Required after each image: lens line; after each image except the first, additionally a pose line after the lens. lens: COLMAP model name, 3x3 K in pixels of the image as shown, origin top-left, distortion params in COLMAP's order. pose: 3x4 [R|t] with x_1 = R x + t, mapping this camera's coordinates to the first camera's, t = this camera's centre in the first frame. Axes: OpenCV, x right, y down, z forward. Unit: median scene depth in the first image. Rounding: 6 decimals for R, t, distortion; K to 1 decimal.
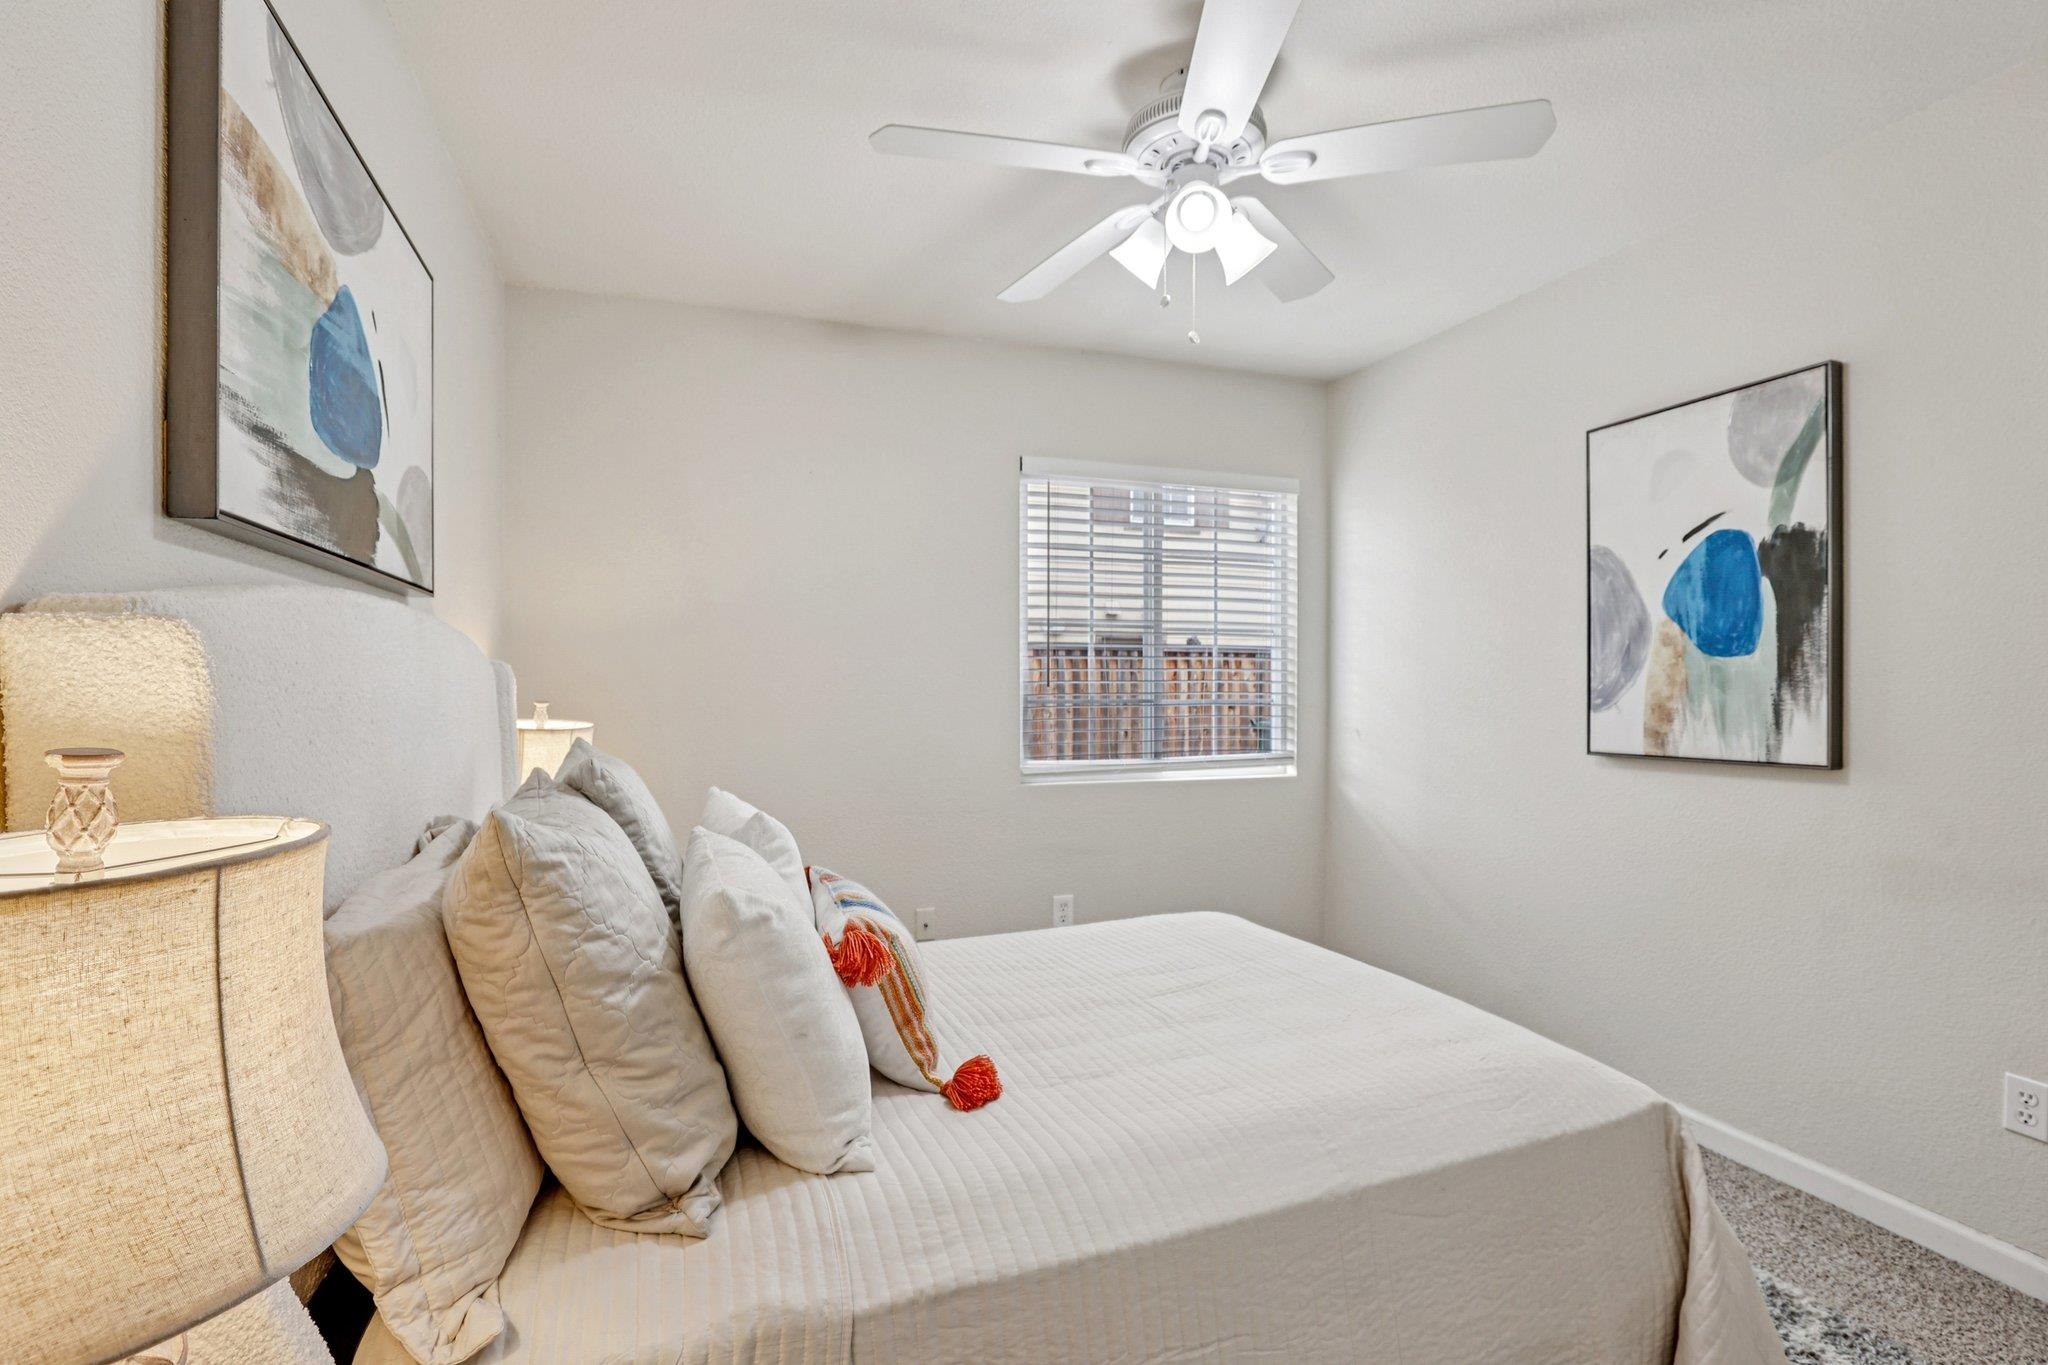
lens RADIAL K [[943.6, 0, 1020.7], [0, 943.6, 703.3], [0, 0, 1]] dist [-0.033581, 0.004955]
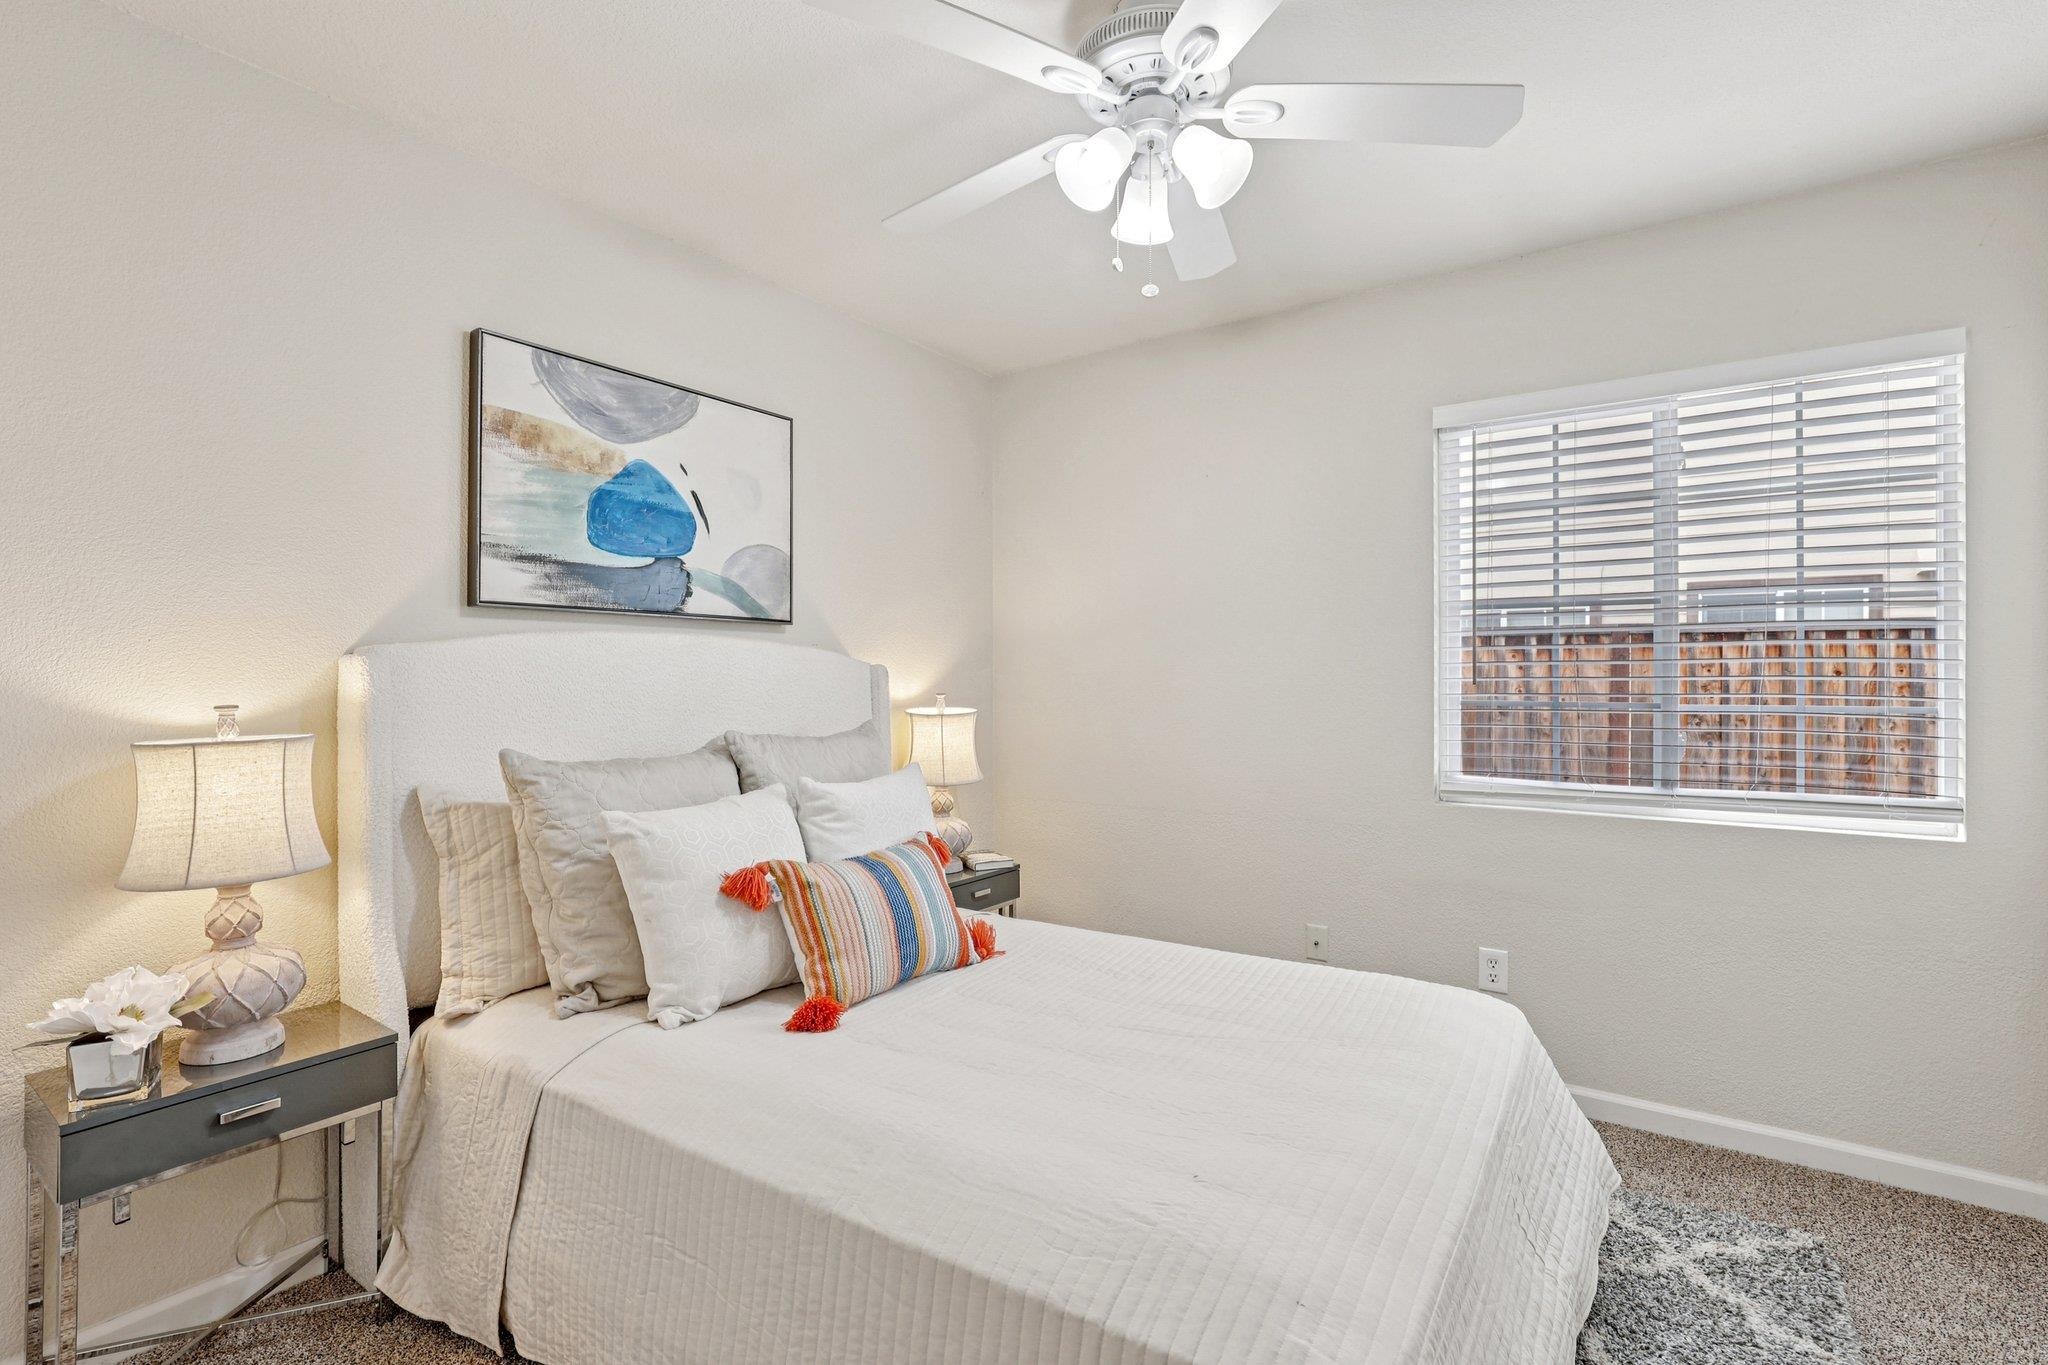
lens RADIAL K [[943.6, 0, 1007.7], [0, 943.6, 685.1], [0, 0, 1]] dist [-0.033581, 0.004955]
pose [[0.572477, 0.004516, -0.819908, 0.464327], [-0.016854, 0.999838, -0.006261, -0.005985], [0.819747, 0.017404, 0.572461, 0.220224]]
